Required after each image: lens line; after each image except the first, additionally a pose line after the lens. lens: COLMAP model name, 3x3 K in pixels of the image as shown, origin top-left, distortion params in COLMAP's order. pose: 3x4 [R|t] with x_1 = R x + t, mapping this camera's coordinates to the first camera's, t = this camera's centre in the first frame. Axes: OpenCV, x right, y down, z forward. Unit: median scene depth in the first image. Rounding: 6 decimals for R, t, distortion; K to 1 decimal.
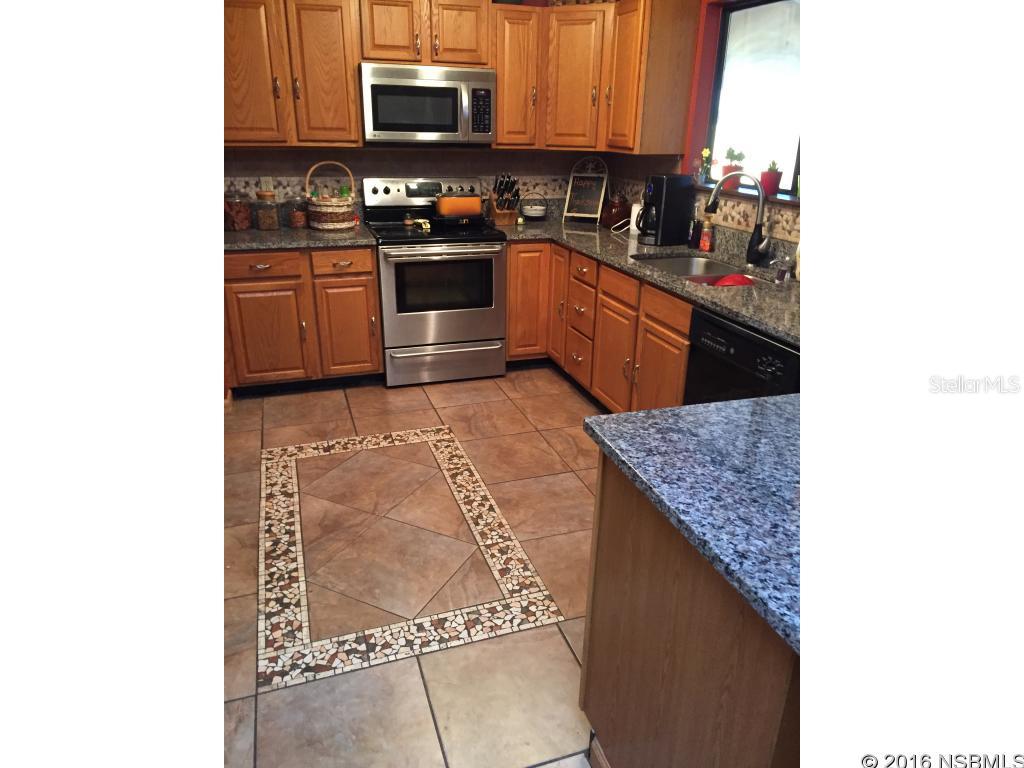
lens RADIAL K [[654.9, 0, 512.0], [0, 654.9, 384.0], [0, 0, 1]] dist [0.062606, -0.081800]
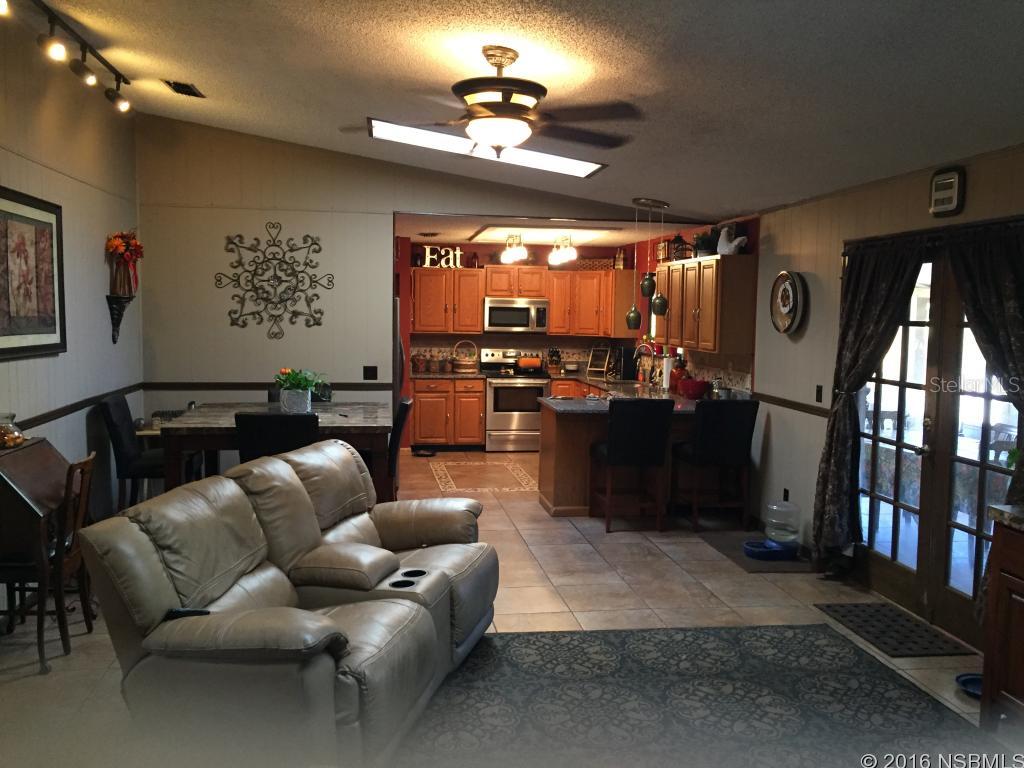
lens RADIAL K [[872.8, 0, 507.6], [0, 872.8, 384.1], [0, 0, 1]] dist [0.069719, -0.095833]
pose [[0.985883, 0.015060, -0.166760, 0.319015], [-0.062724, 0.956644, -0.284426, 0.582568], [0.155246, 0.290870, 0.944083, -1.572442]]
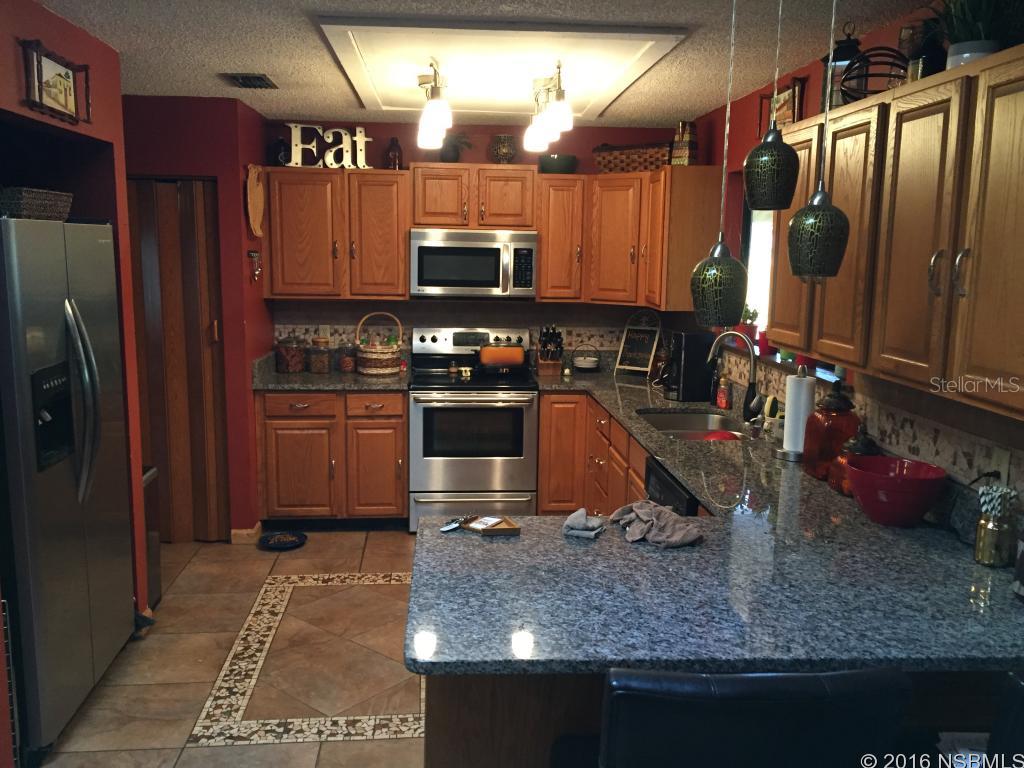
lens RADIAL K [[872.8, 0, 507.6], [0, 872.8, 384.1], [0, 0, 1]] dist [0.069719, -0.095833]
pose [[0.970978, 0.035034, -0.236589, 0.272808], [-0.087476, 0.972695, -0.214970, 0.061819], [0.222597, 0.229427, 0.947530, -0.270752]]
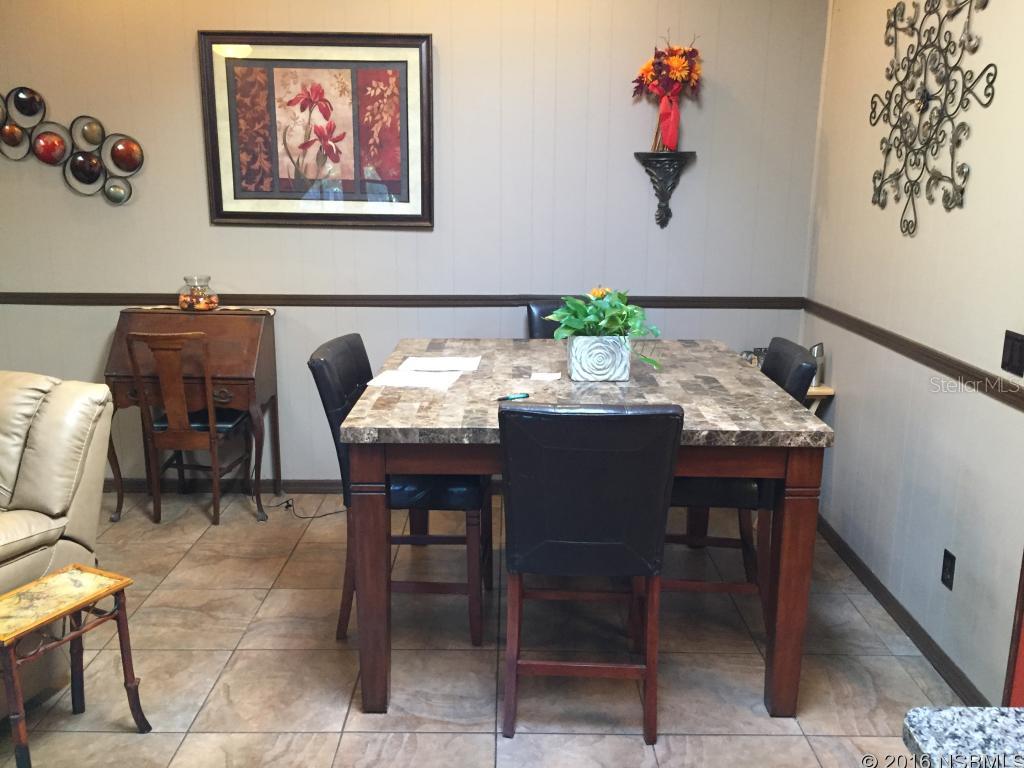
lens RADIAL K [[872.8, 0, 507.6], [0, 872.8, 384.1], [0, 0, 1]] dist [0.069719, -0.095833]
pose [[-0.325520, 0.197689, -0.924638, 0.525253], [-0.359326, 0.878670, 0.314362, -0.598157], [0.874598, 0.434578, -0.214990, 1.528989]]
